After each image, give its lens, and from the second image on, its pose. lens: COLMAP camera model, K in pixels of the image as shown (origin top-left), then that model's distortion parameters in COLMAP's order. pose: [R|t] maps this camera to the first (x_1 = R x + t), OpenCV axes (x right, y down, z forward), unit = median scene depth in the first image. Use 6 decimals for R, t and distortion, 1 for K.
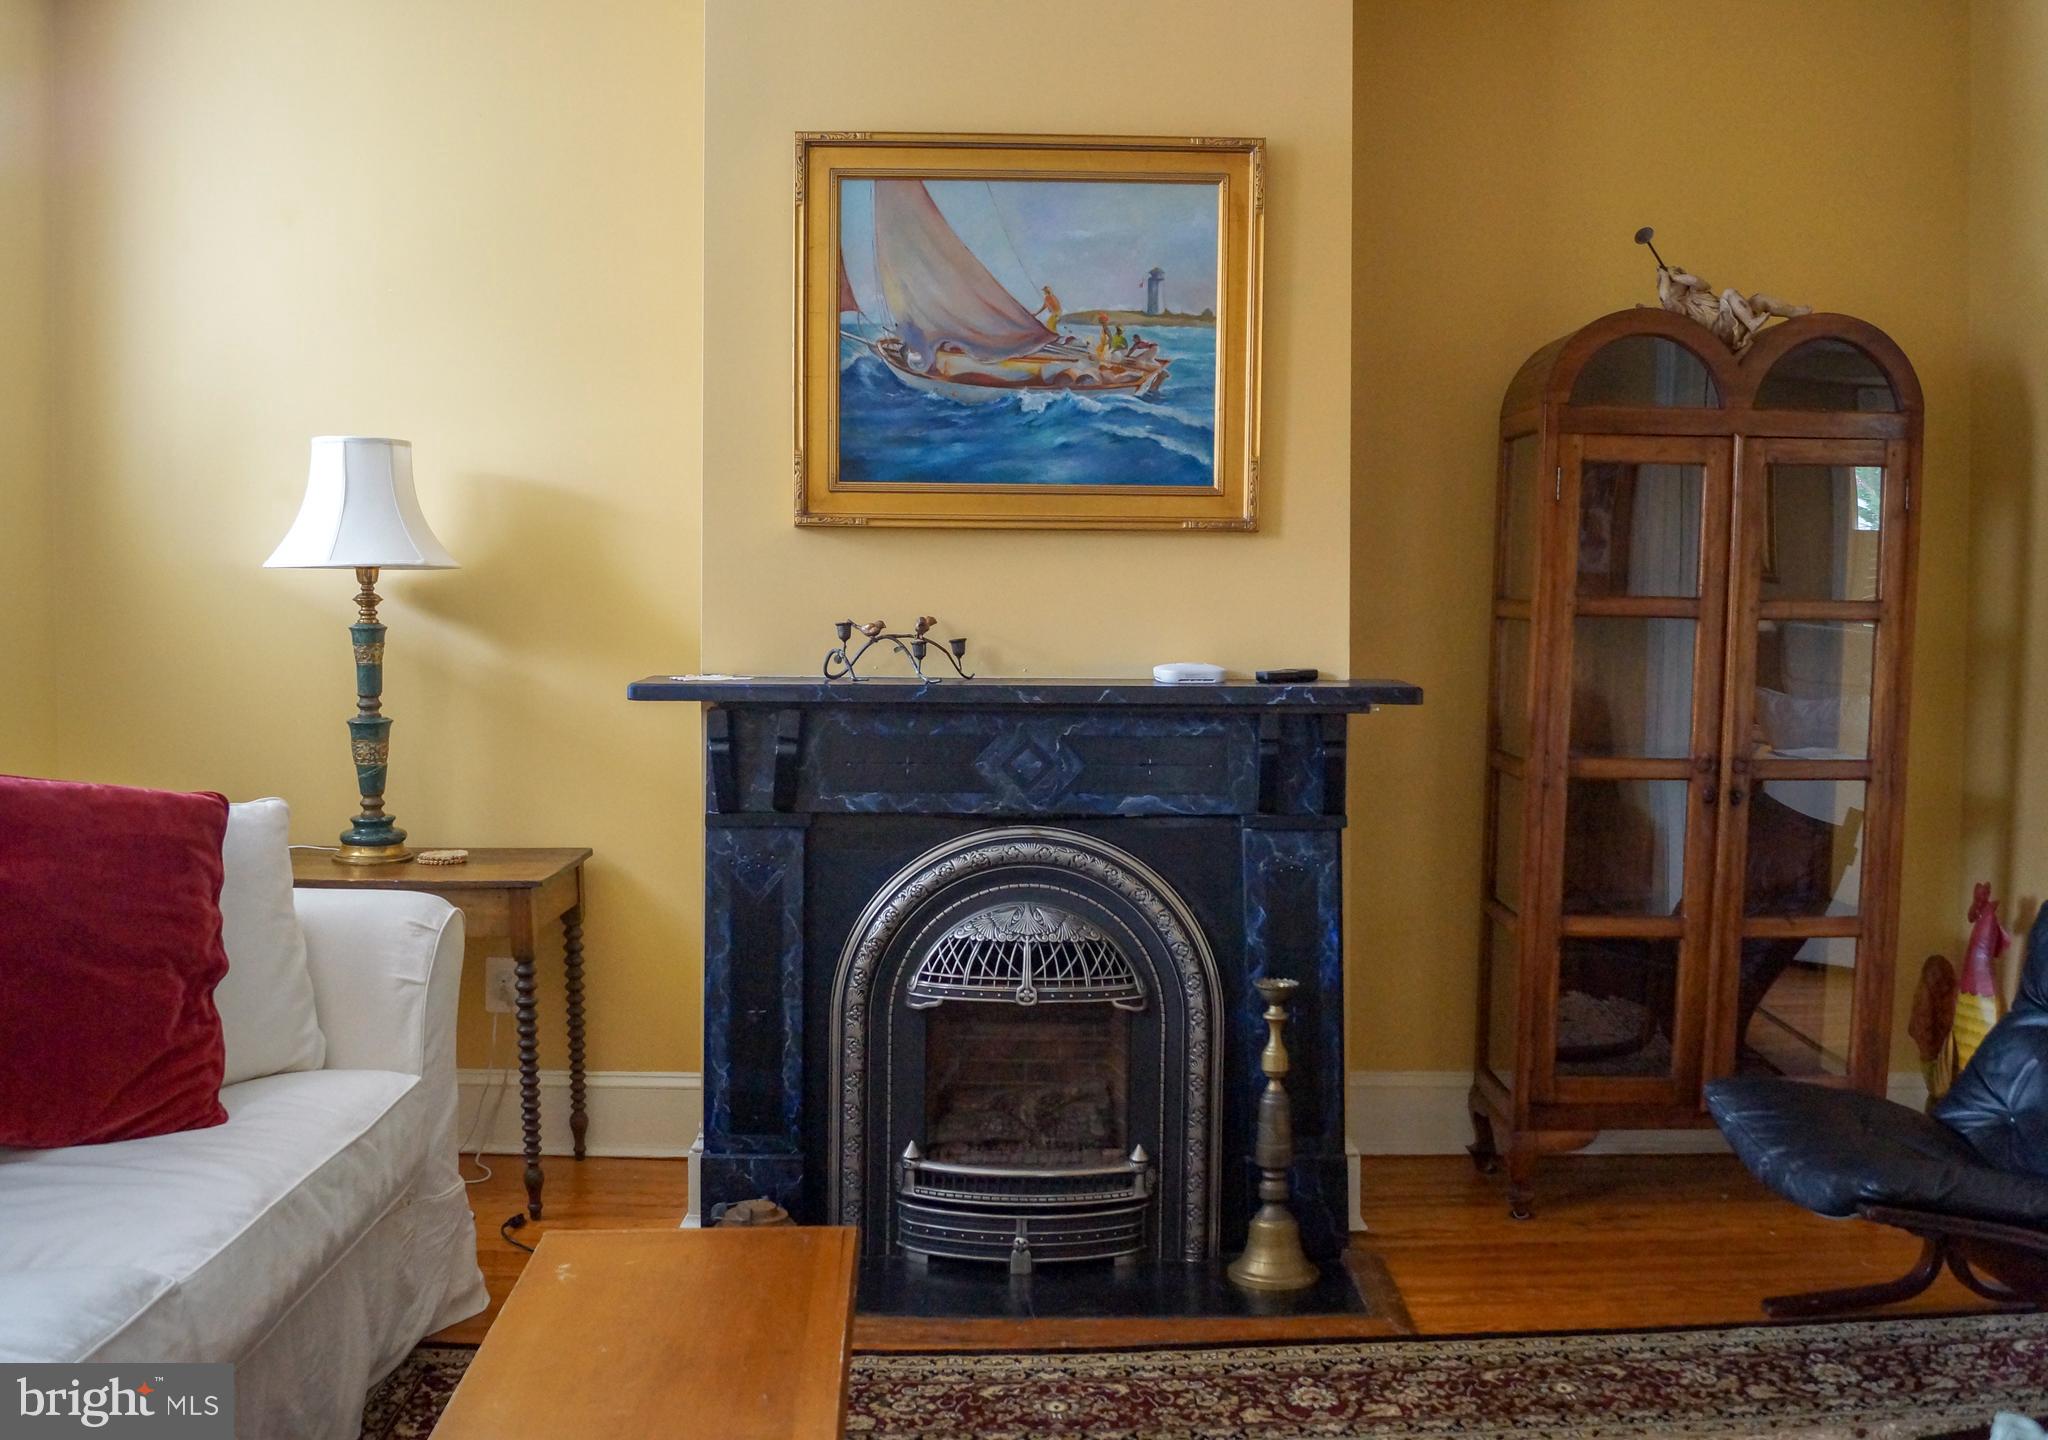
lens RADIAL K [[1799.4, 0, 1065.4], [0, 1799.4, 721.6], [0, 0, 1]] dist [-0.067088, 0.001077]
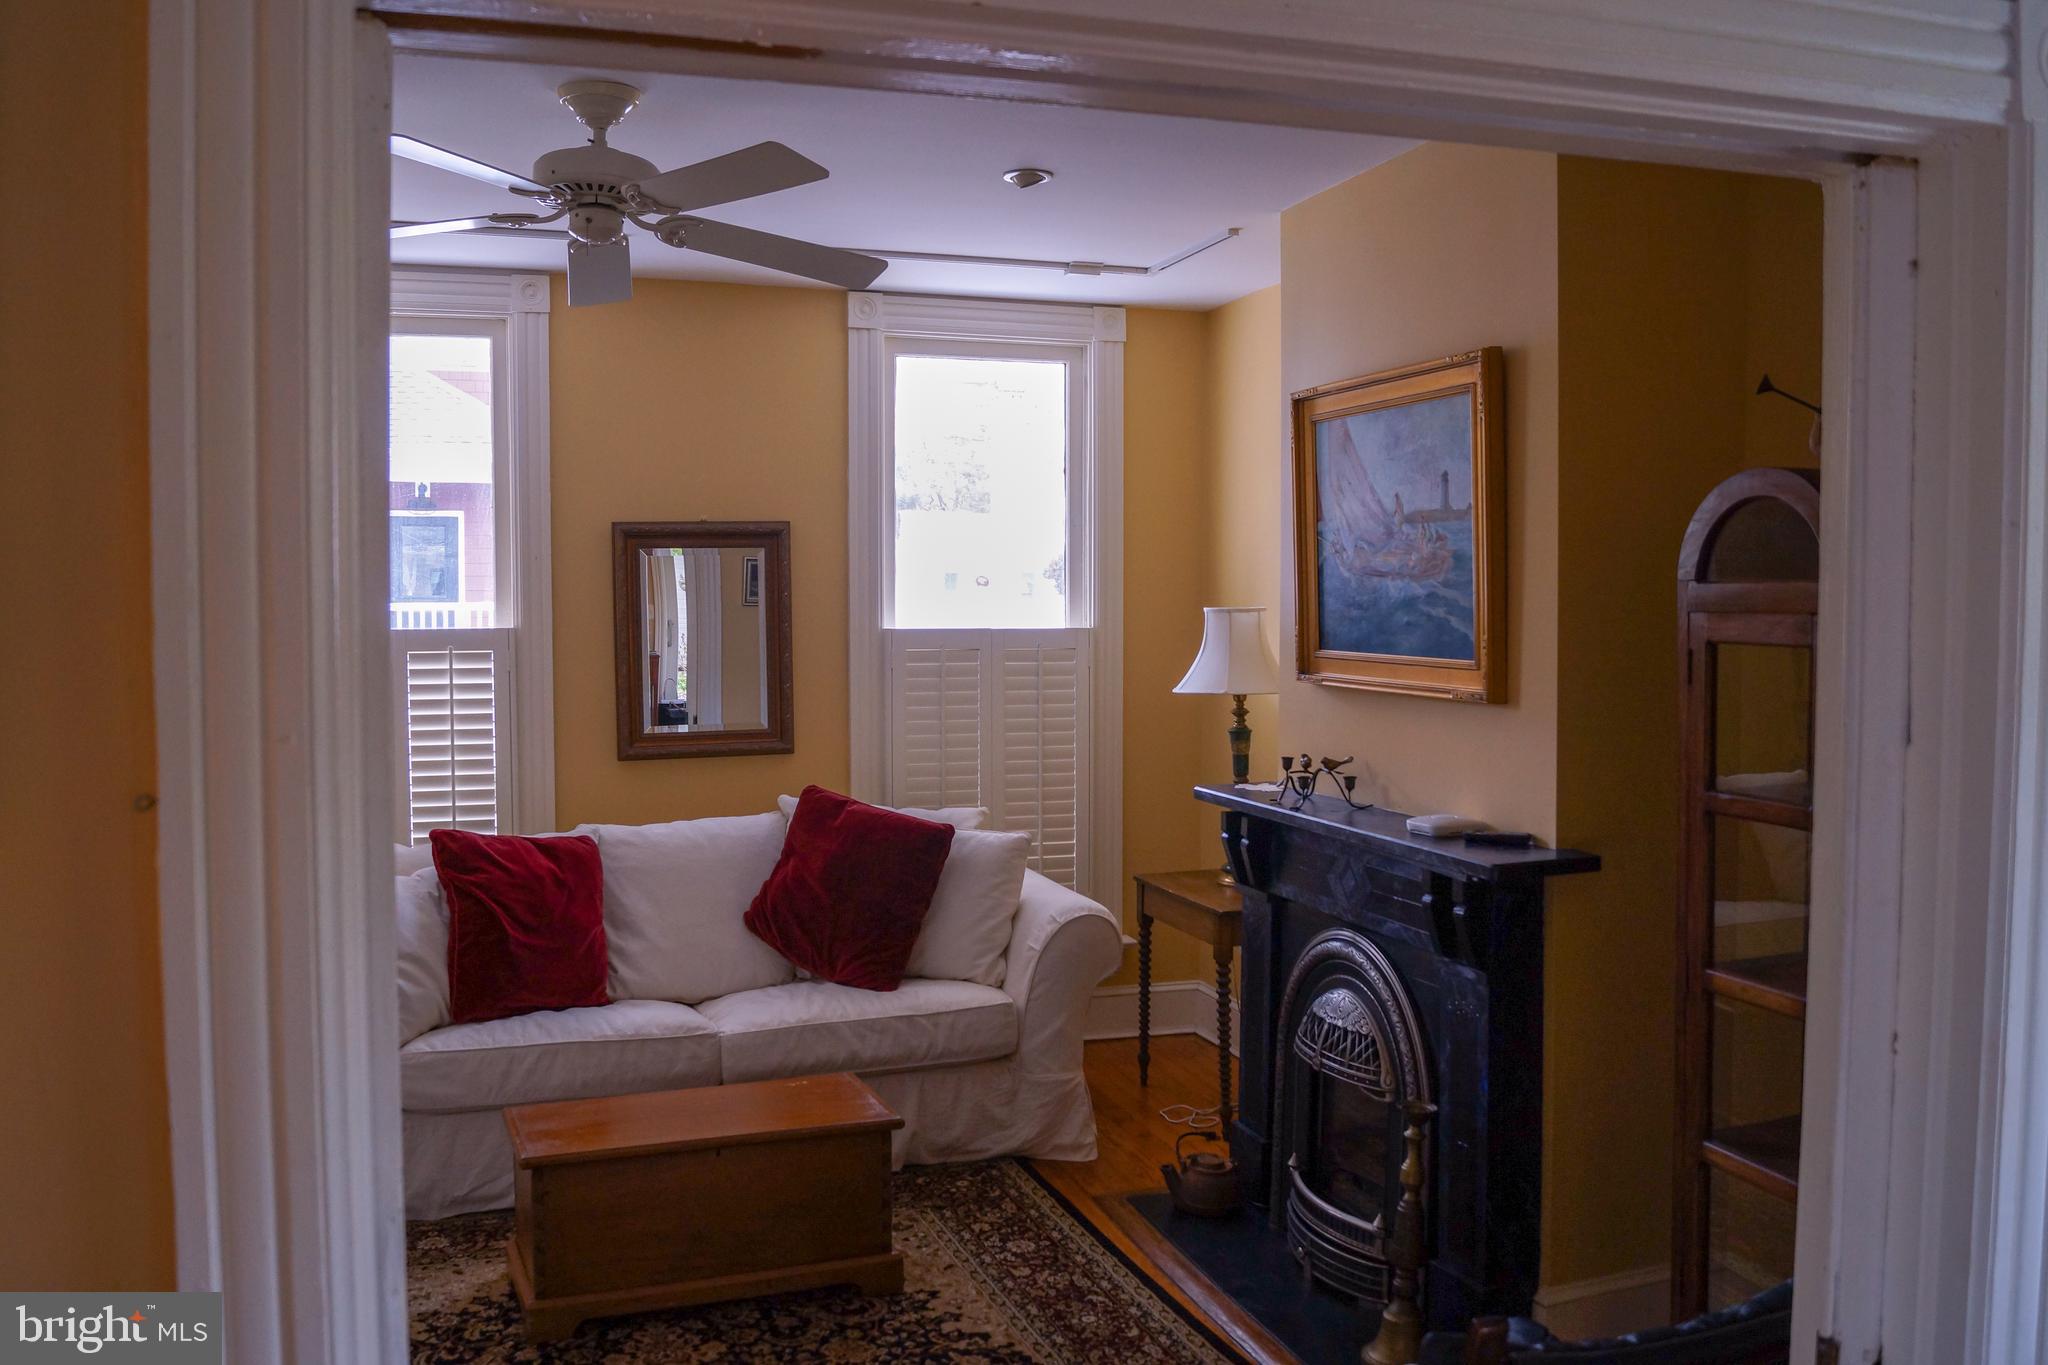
lens RADIAL K [[1725.4, 0, 1001.6], [0, 1725.4, 685.8], [0, 0, 1]] dist [-0.073163, 0.014481]
pose [[0.291019, 0.042276, -0.955783, 1.041772], [-0.057717, 0.997979, 0.026569, -0.129597], [0.954975, 0.047433, 0.292871, 0.414012]]
